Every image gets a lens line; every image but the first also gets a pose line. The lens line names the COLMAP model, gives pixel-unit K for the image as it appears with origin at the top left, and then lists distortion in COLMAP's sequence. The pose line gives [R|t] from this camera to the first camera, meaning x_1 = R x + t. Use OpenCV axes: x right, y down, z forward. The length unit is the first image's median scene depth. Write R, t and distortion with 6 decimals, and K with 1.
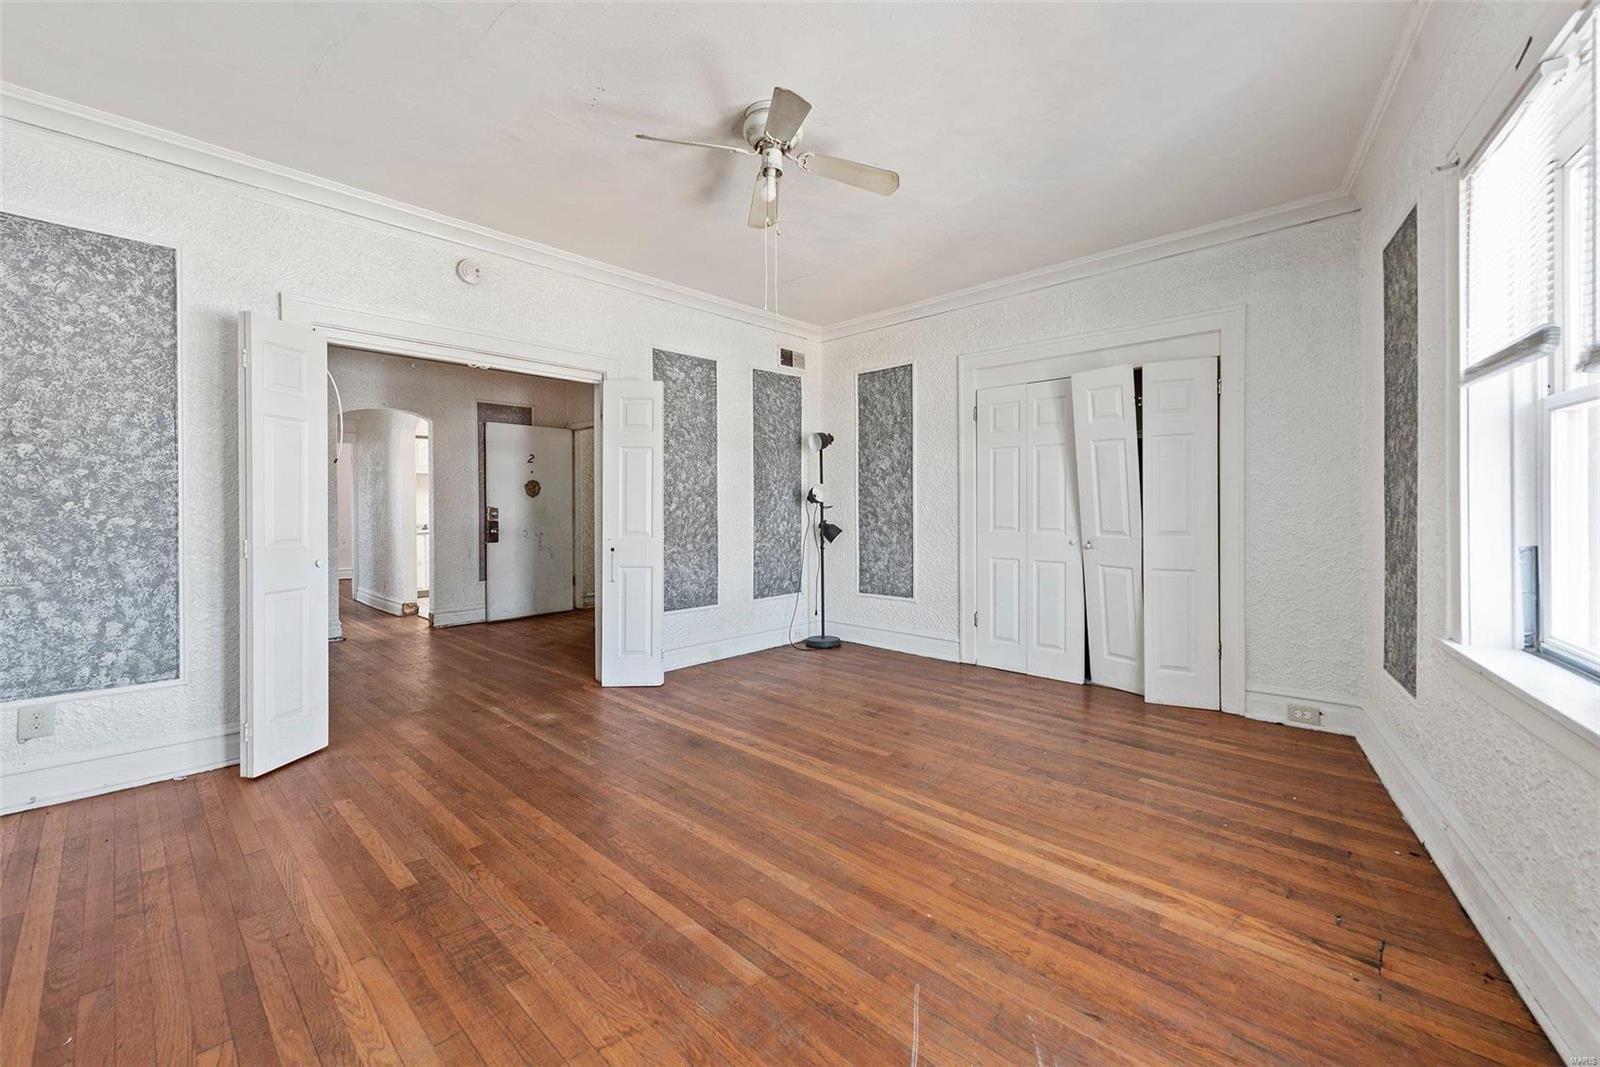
lens RADIAL K [[681.7, 0, 819.8], [0, 681.7, 531.8], [0, 0, 1]] dist [0.001151, -0.000043]
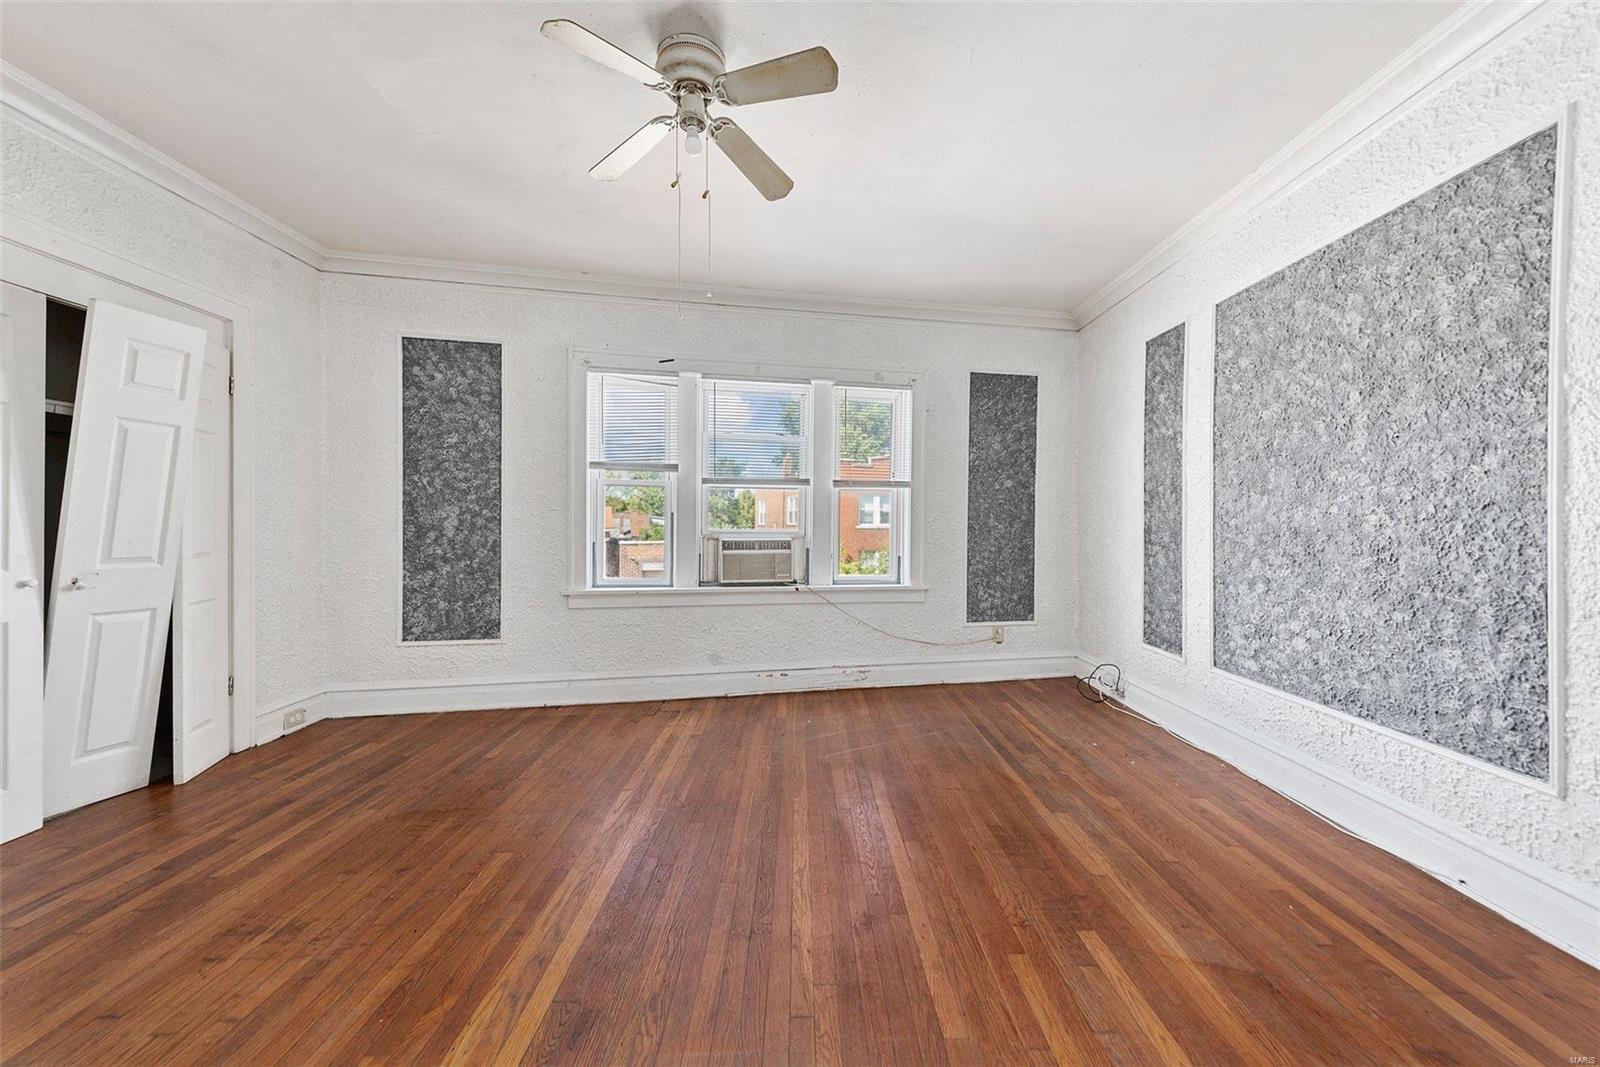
lens RADIAL K [[638.9, 0, 807.5], [0, 638.9, 528.9], [0, 0, 1]] dist [0.020504, -0.006294]
pose [[-0.702101, -0.005727, 0.712054, -0.813453], [0.020265, 0.999402, 0.028020, -0.058967], [-0.711789, 0.034103, -0.701565, 1.584664]]
